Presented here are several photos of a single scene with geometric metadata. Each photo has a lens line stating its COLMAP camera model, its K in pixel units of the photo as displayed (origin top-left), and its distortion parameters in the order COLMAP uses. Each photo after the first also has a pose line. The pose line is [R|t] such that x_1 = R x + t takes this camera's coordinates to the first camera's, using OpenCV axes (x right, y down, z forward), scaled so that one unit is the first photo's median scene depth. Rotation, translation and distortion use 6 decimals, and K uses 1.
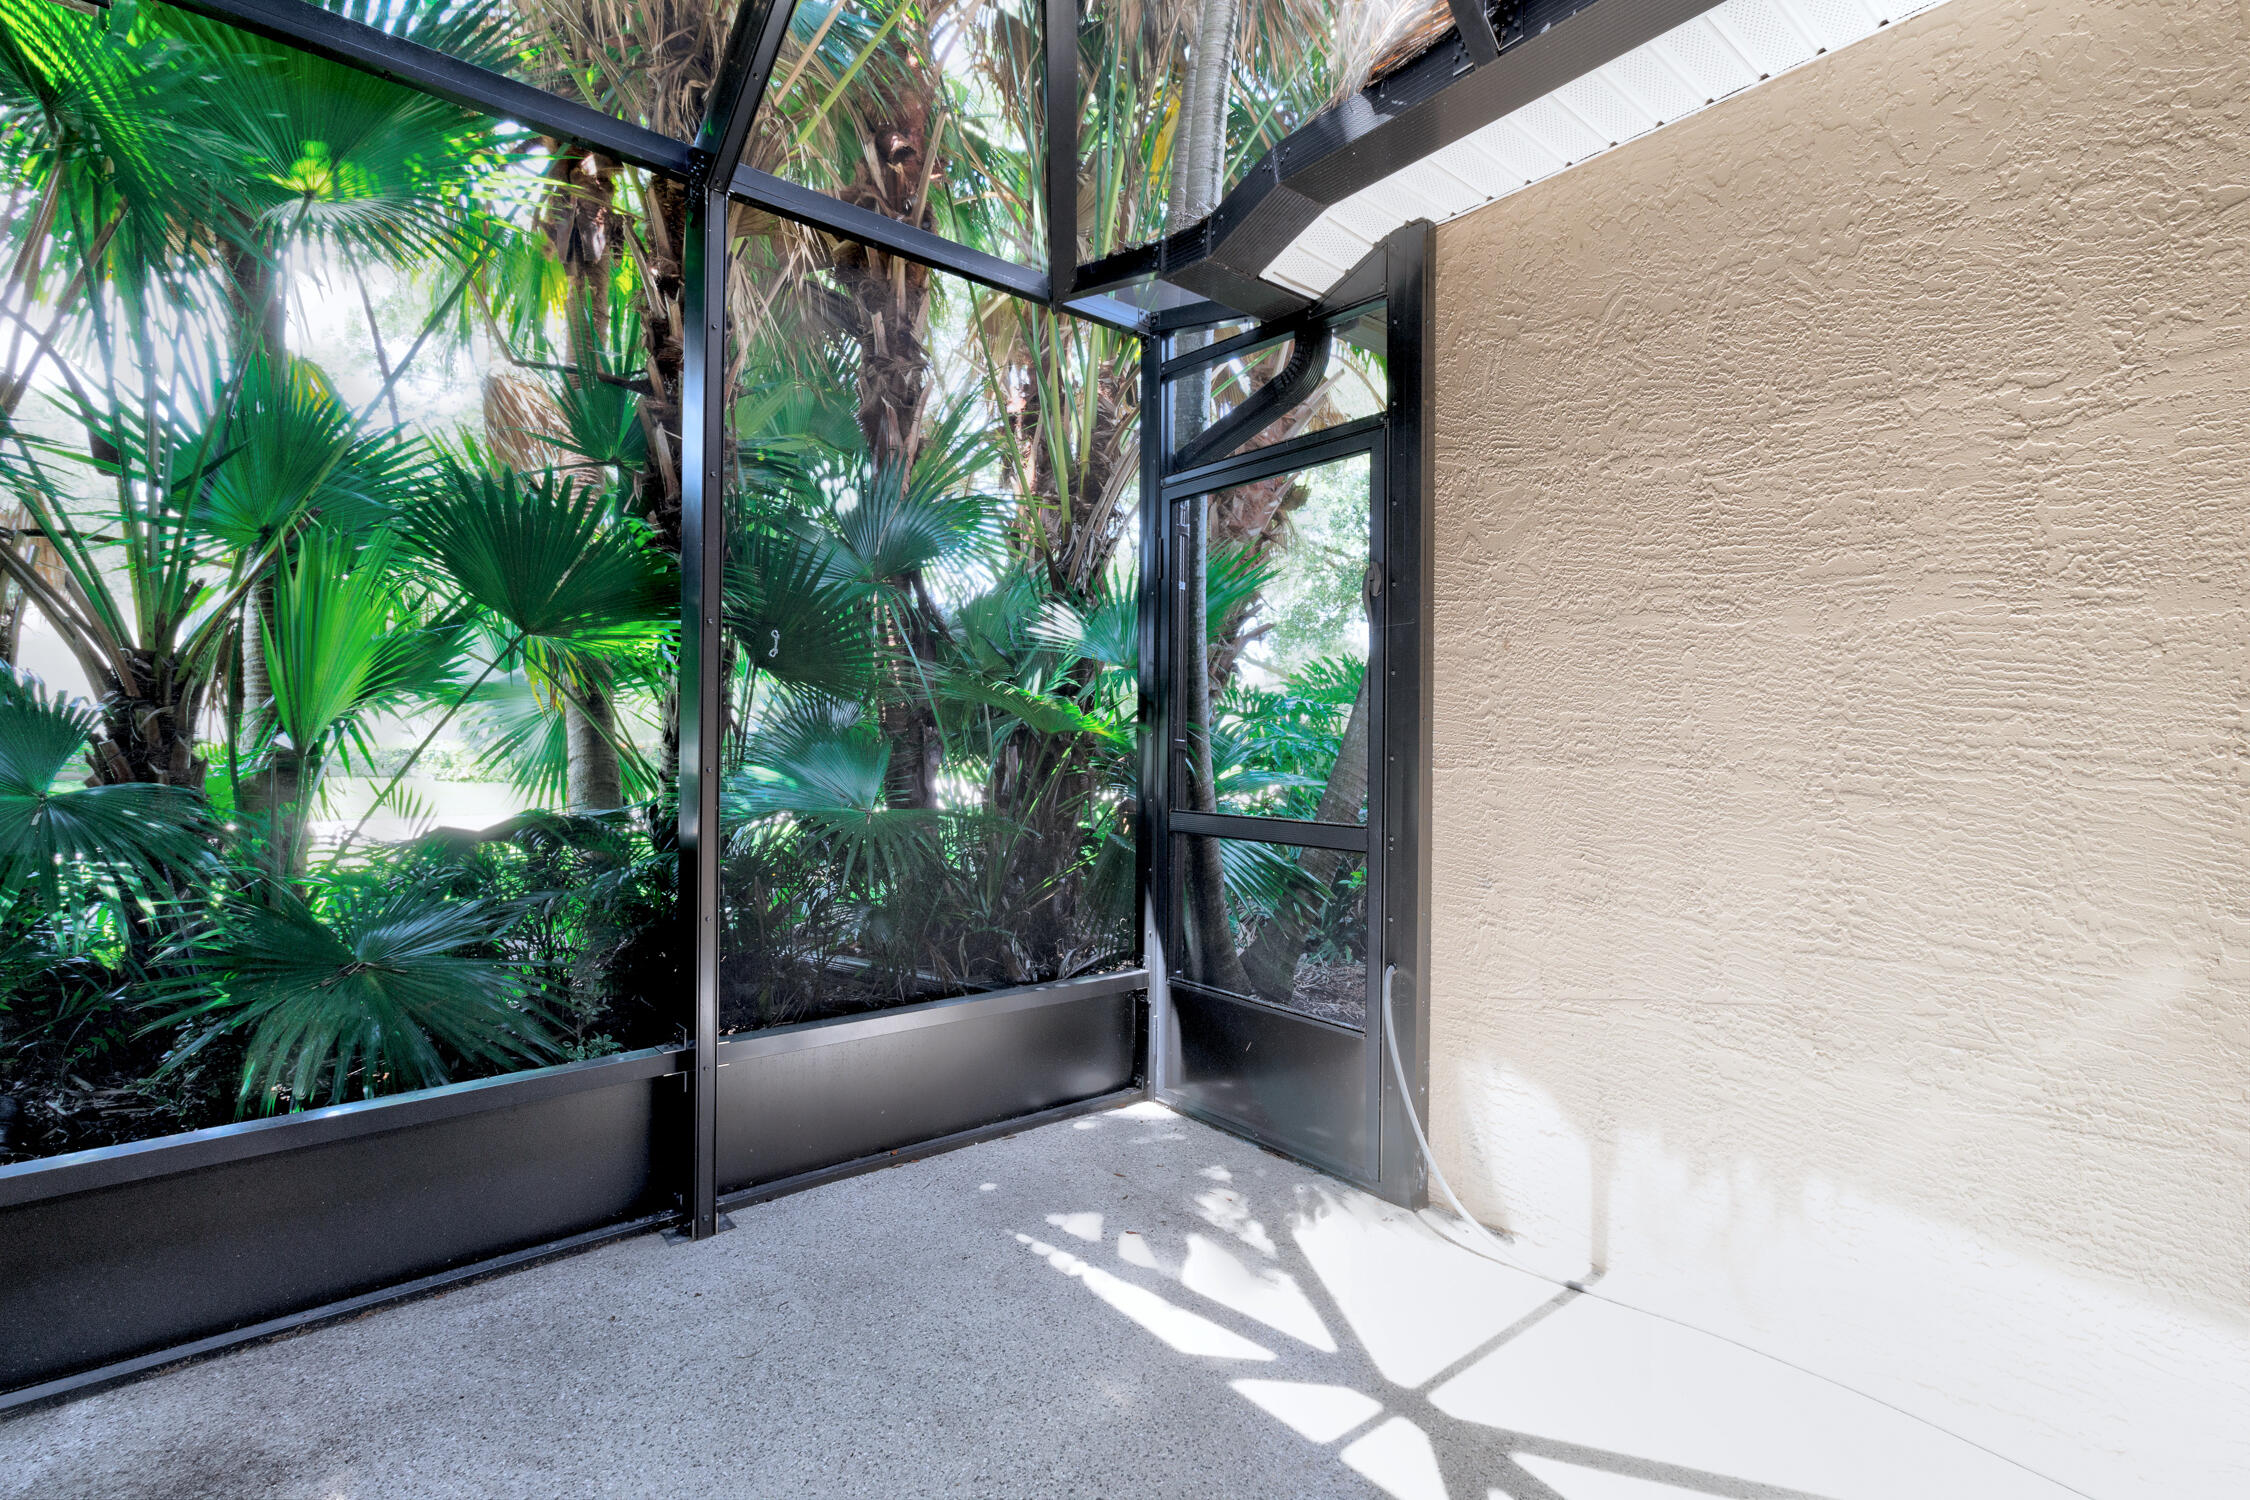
lens RADIAL K [[1035.4, 0, 1125.0], [0, 1035.4, 750.0], [0, 0, 1]] dist [0.003364, 0.000278]
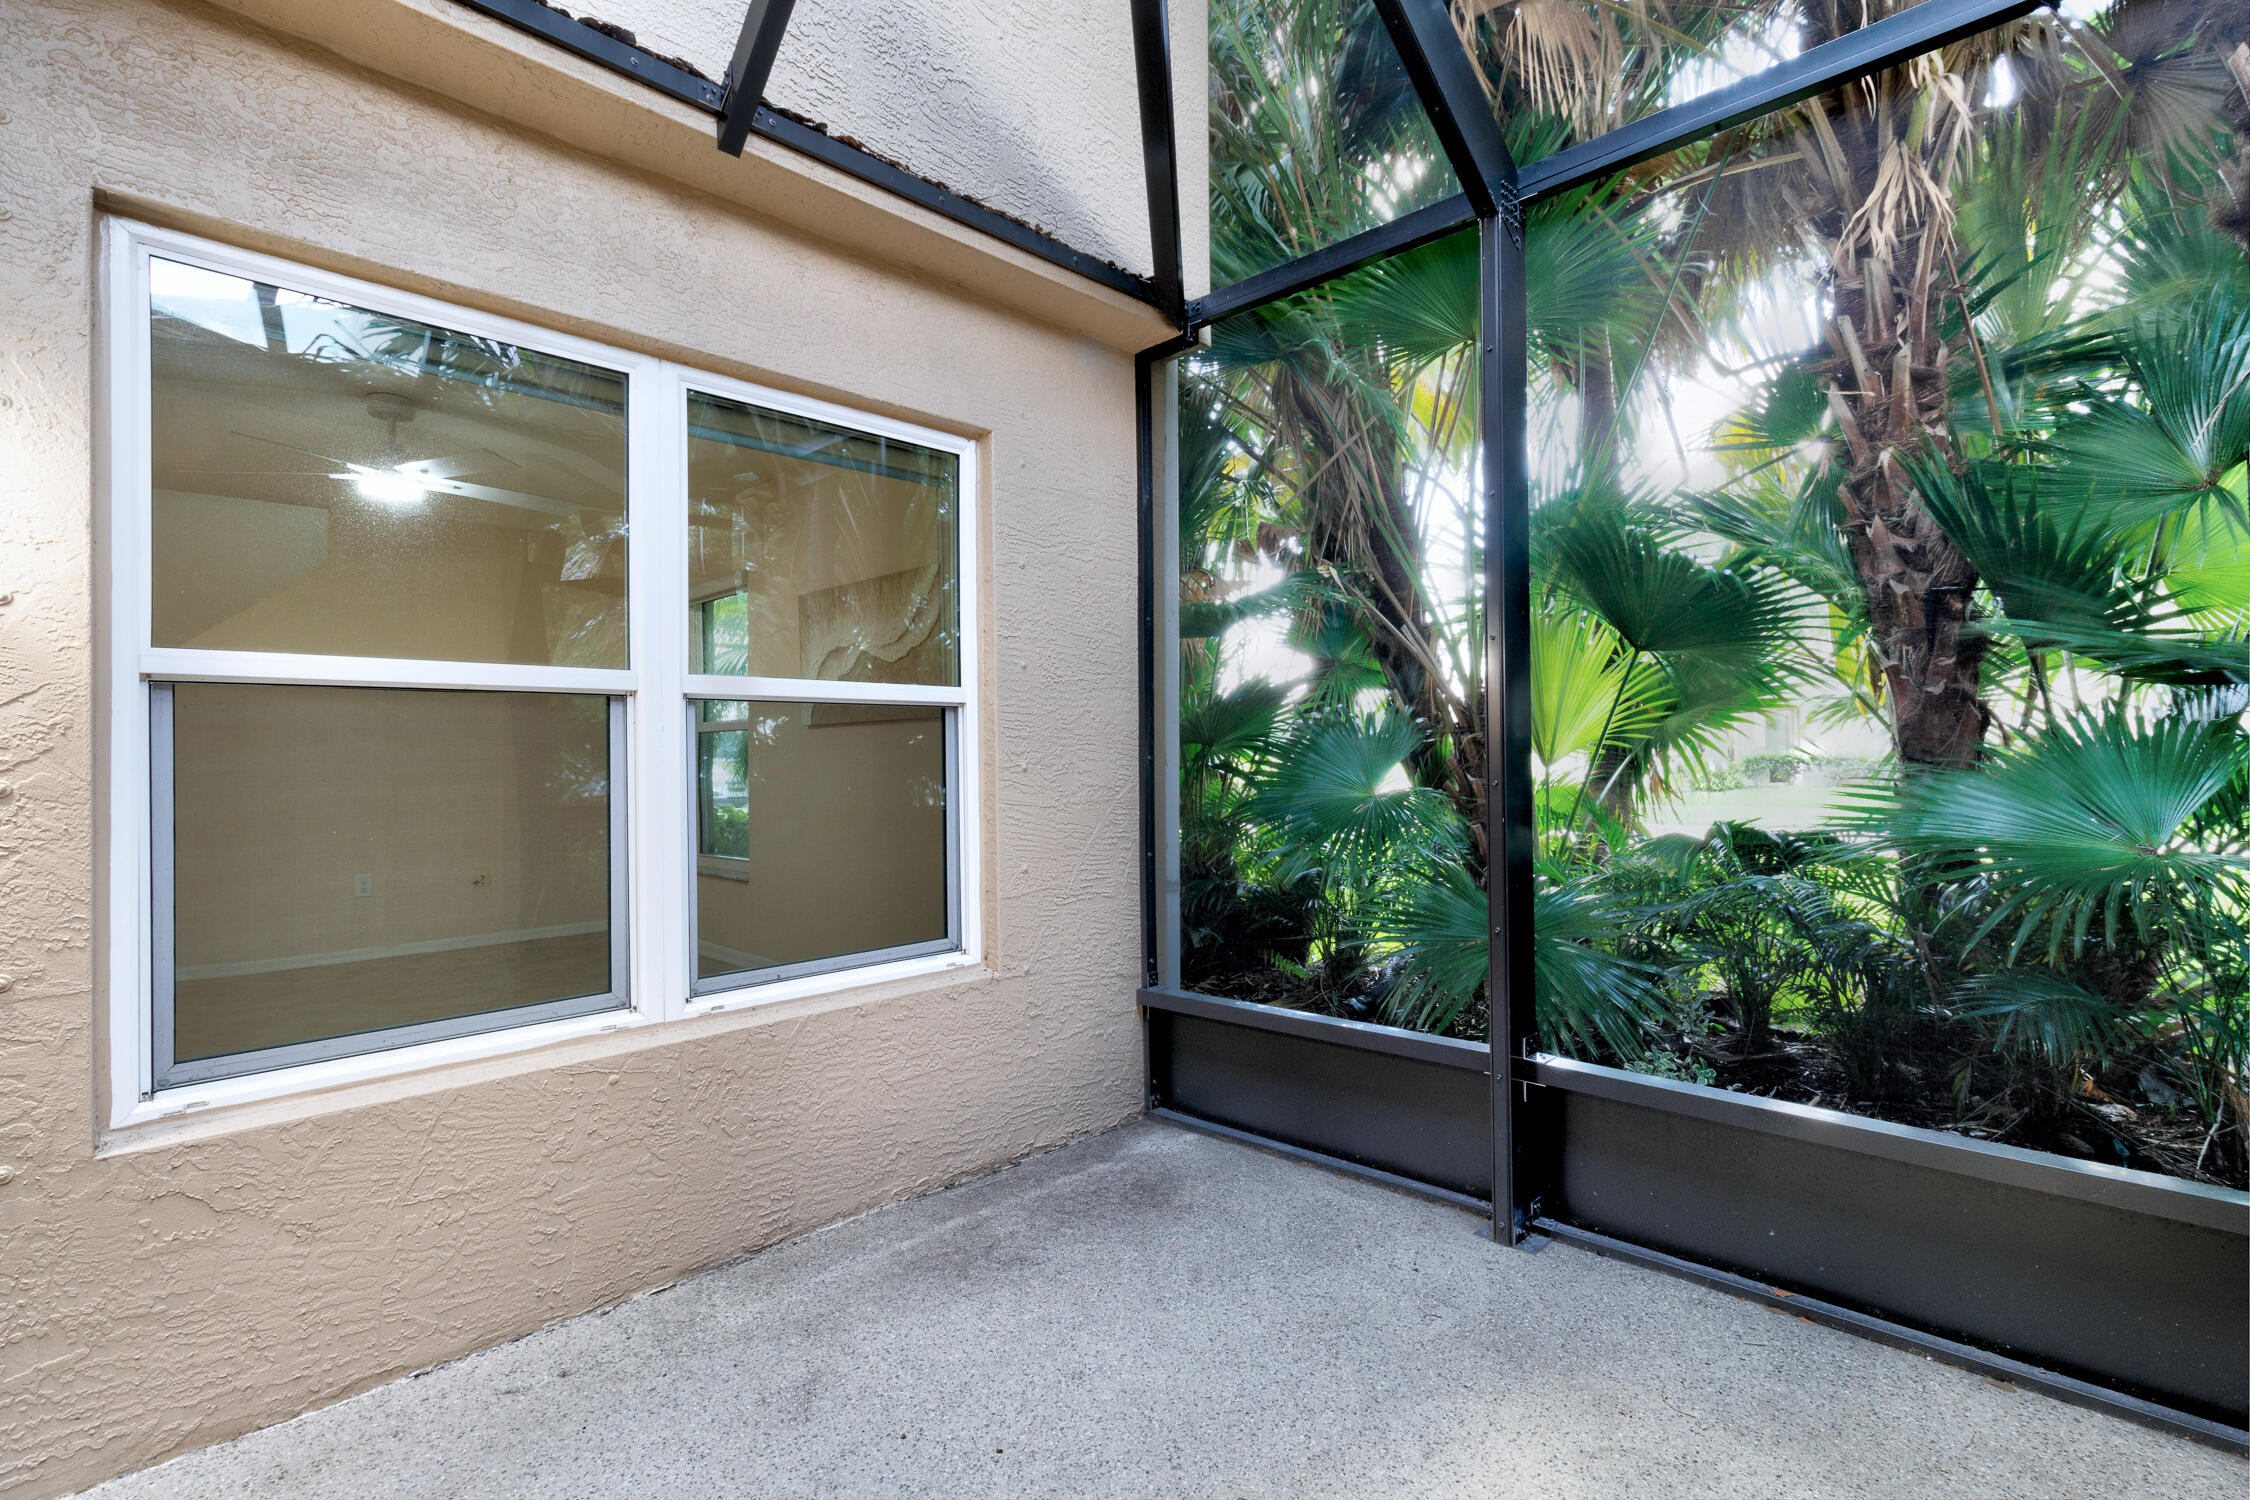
lens RADIAL K [[1035.4, 0, 1125.0], [0, 1035.4, 750.0], [0, 0, 1]] dist [0.003364, 0.000278]
pose [[0.119710, -0.018485, -0.992637, 0.567744], [0.003953, 0.999828, -0.018142, 0.009342], [0.992801, -0.001752, 0.119763, 0.530485]]
